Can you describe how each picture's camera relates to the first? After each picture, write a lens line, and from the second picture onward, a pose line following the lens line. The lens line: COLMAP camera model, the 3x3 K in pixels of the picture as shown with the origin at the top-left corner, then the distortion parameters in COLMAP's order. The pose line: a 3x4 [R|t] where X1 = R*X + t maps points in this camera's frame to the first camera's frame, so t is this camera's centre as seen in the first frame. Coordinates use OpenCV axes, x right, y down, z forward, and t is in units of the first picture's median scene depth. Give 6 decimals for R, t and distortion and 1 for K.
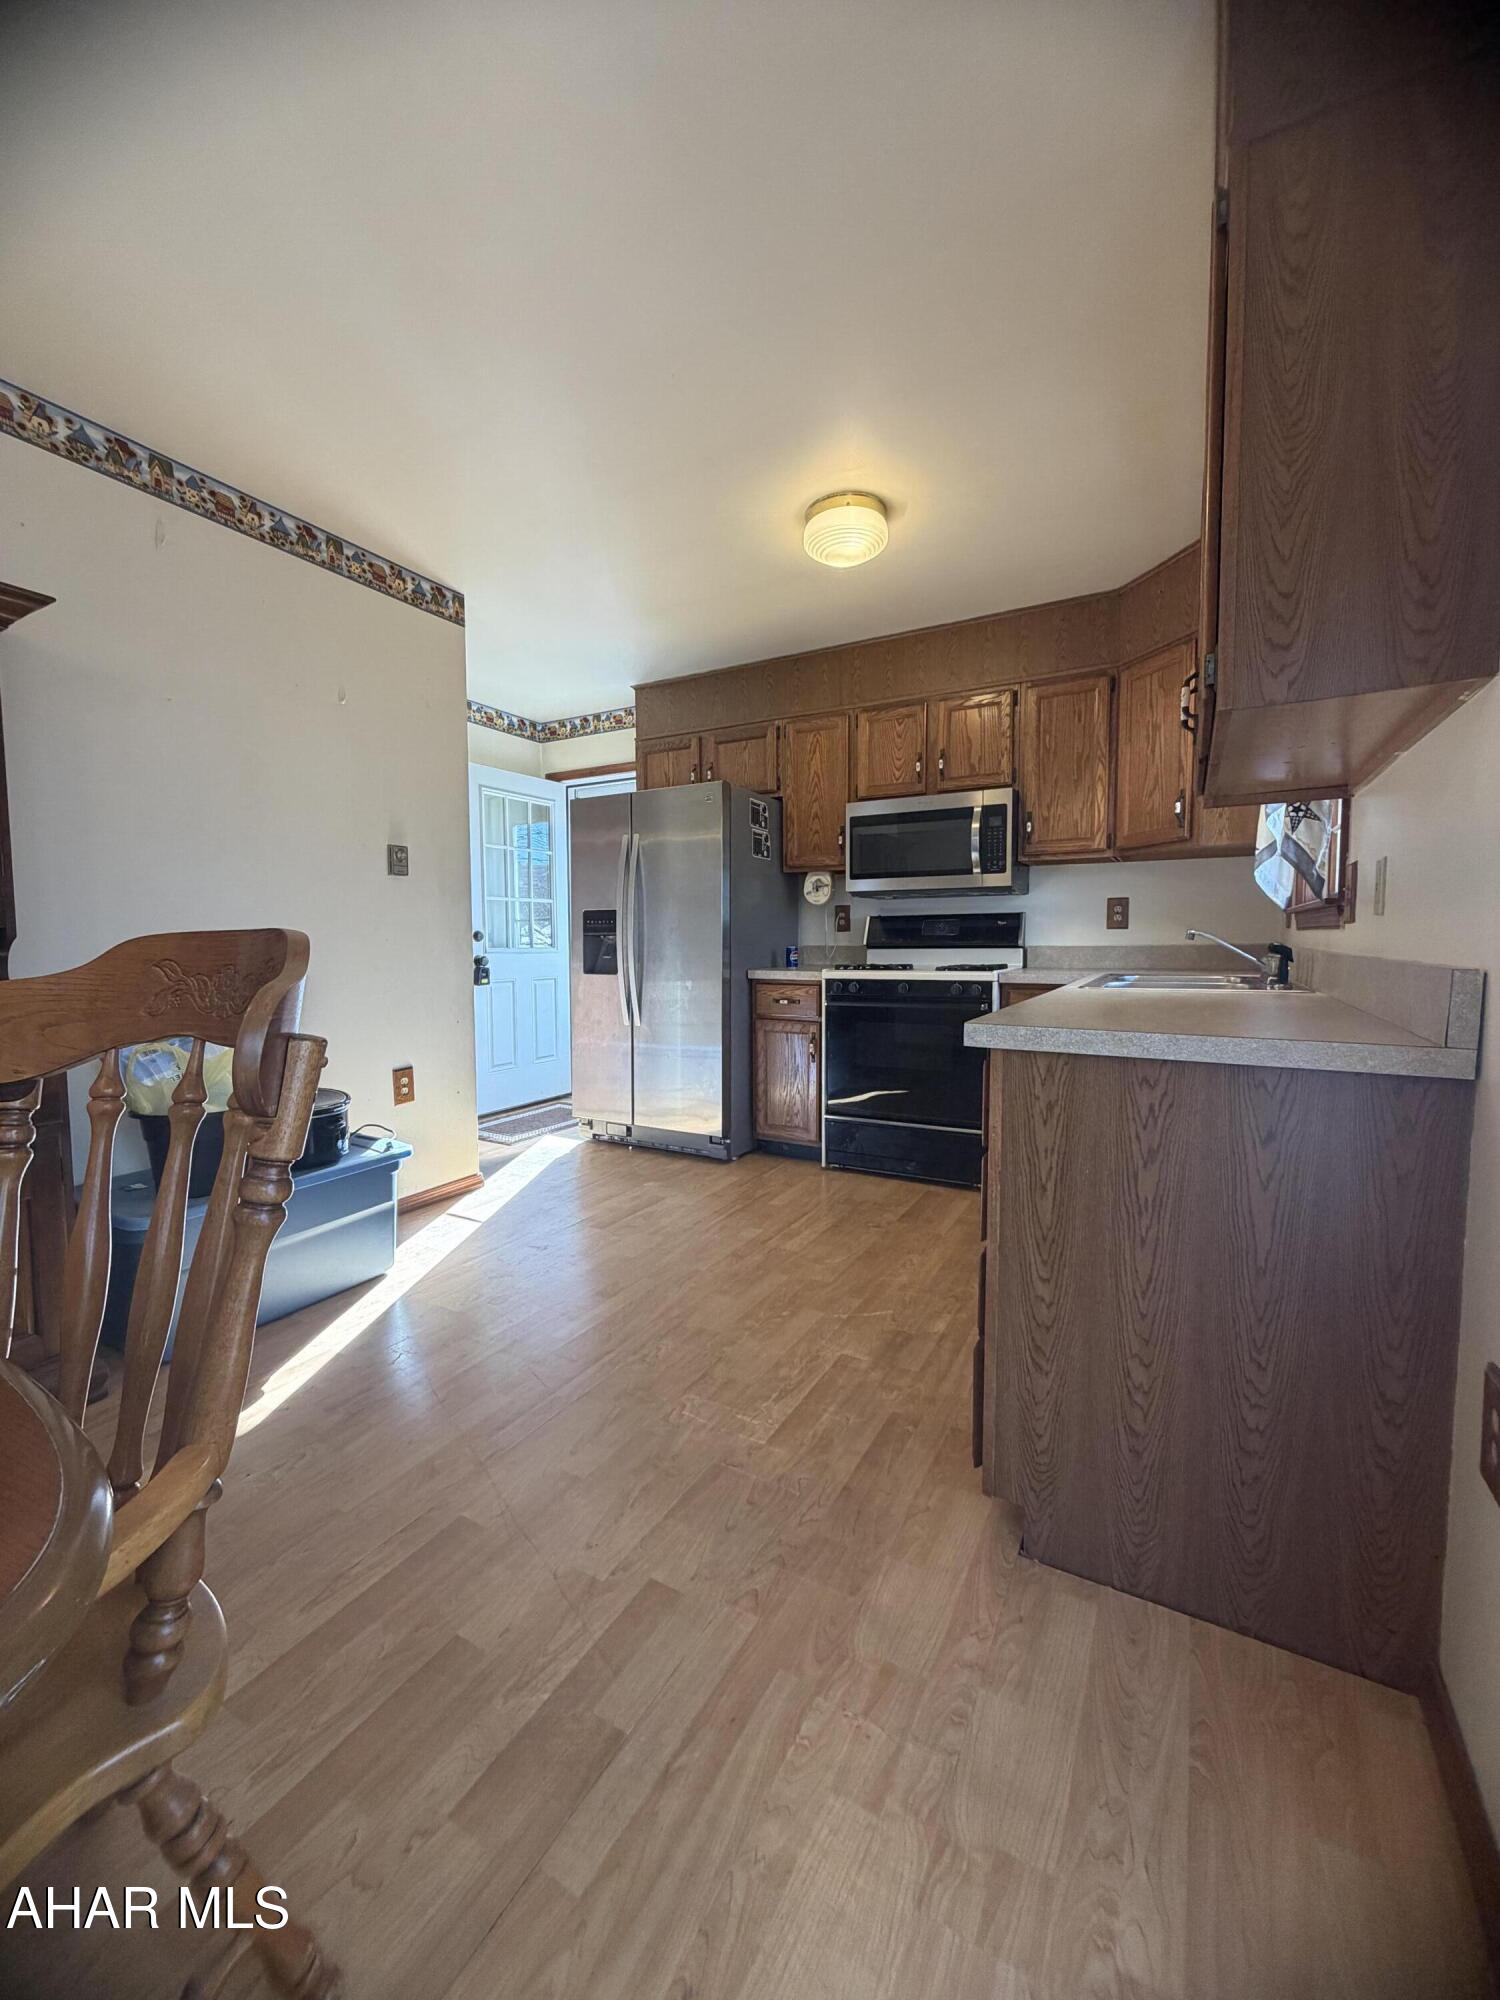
lens RADIAL K [[800.6, 0, 750.0], [0, 800.6, 1000.0], [0, 0, 1]] dist [0.000036, -0.000002]
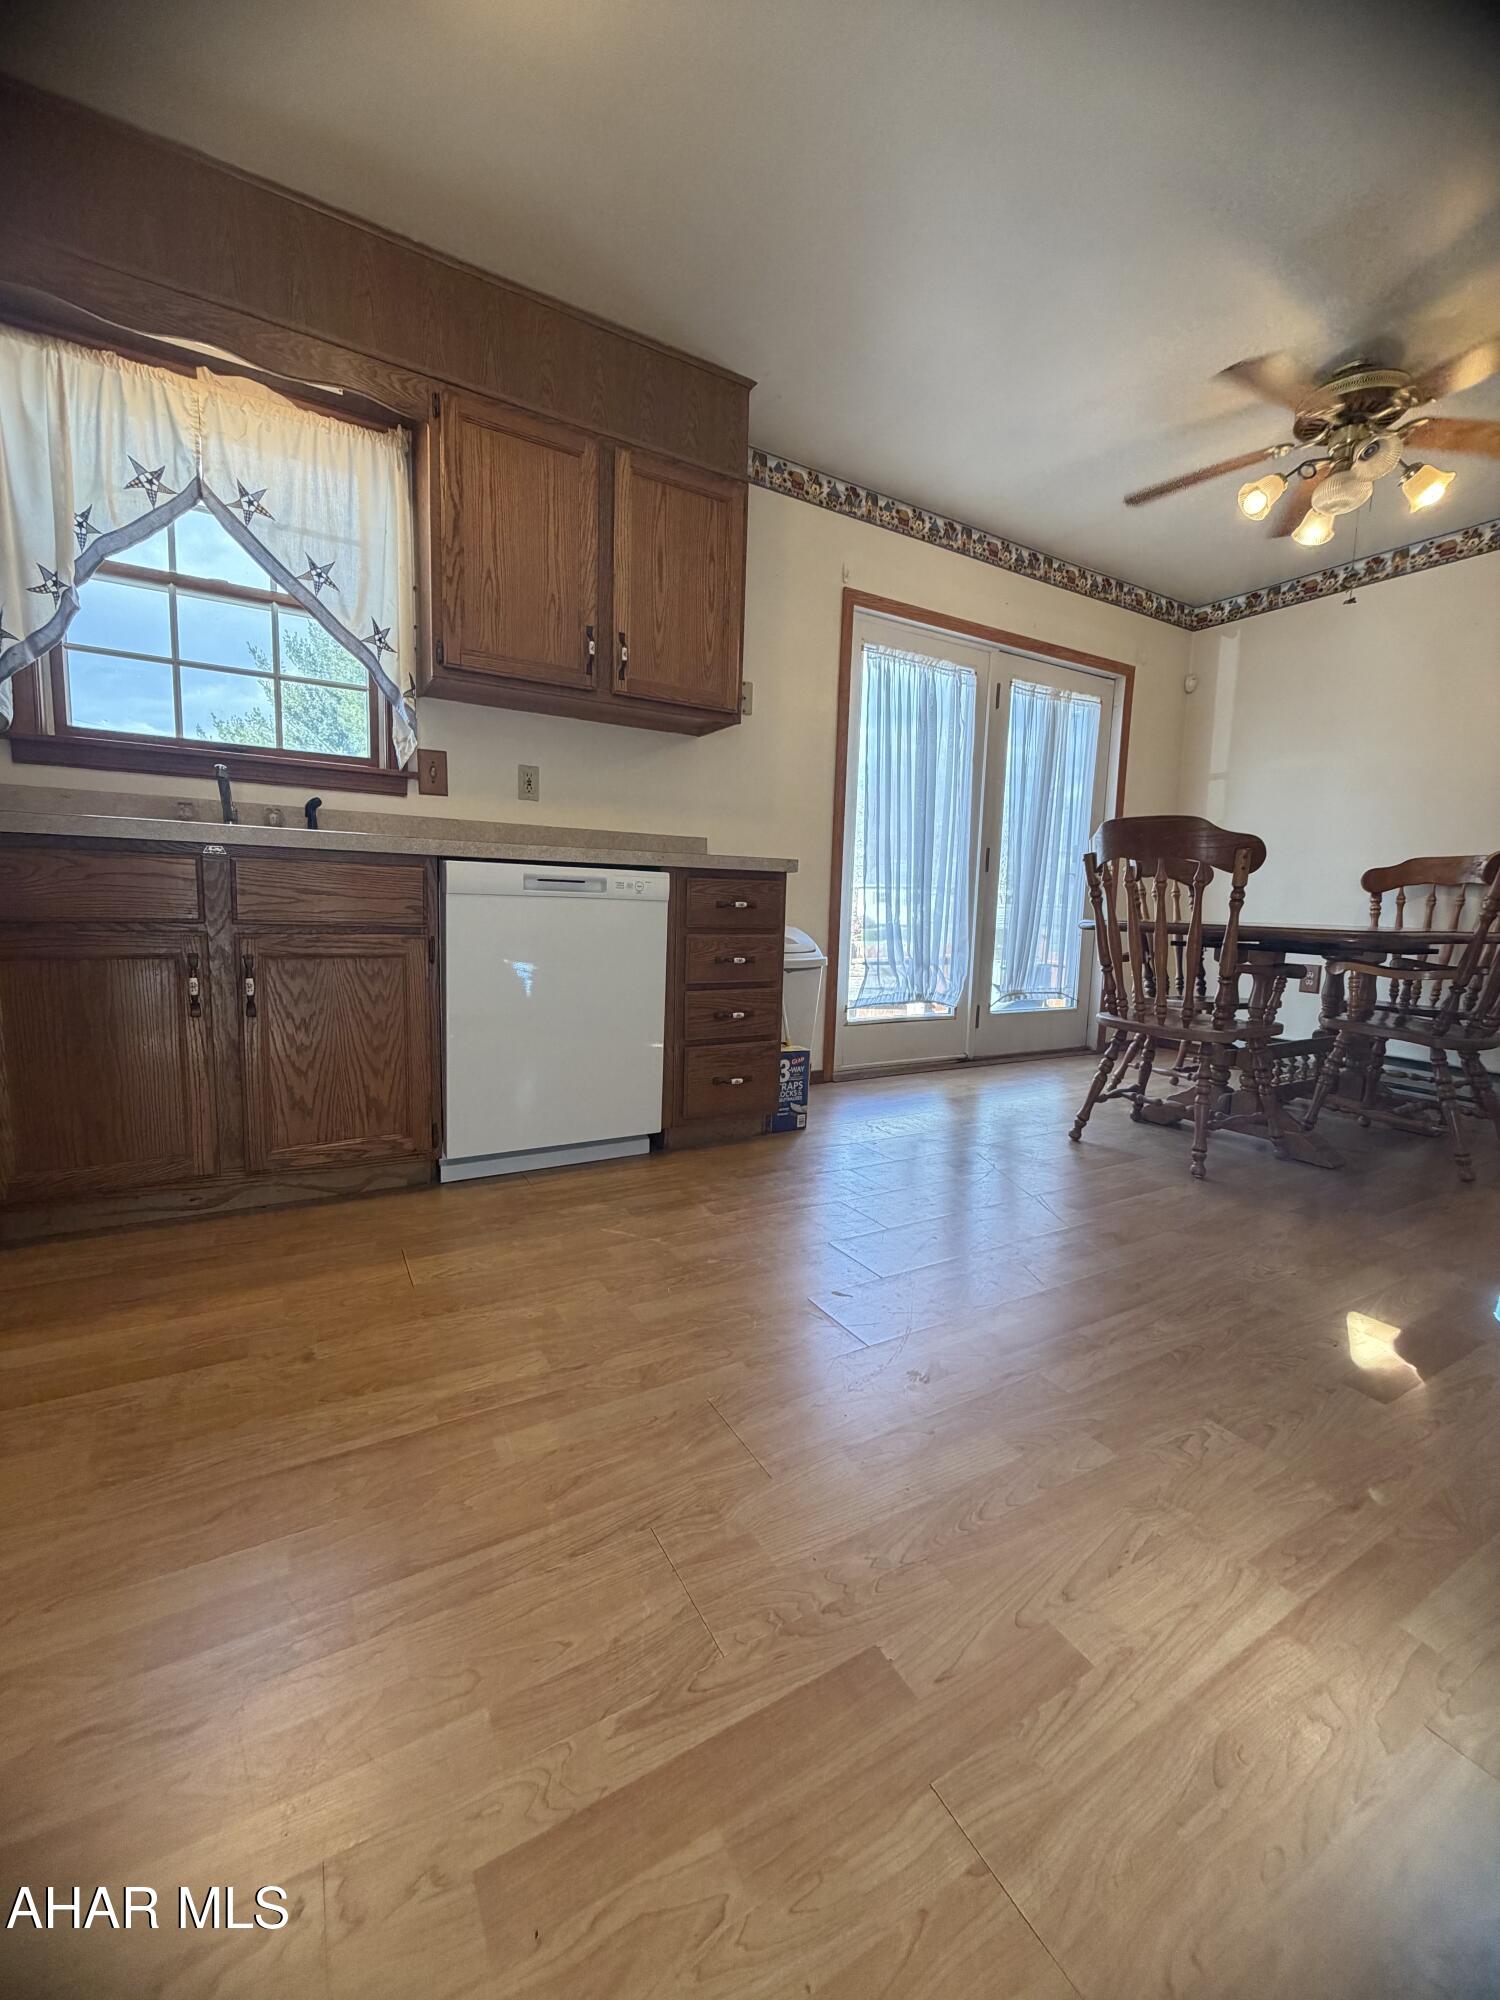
lens RADIAL K [[800.6, 0, 750.0], [0, 800.6, 1000.0], [0, 0, 1]] dist [0.000036, -0.000002]
pose [[-0.865298, -0.083427, 0.494266, -0.297879], [0.010001, 0.982982, 0.183427, 0.002889], [-0.501158, 0.163662, -0.849739, 1.366326]]
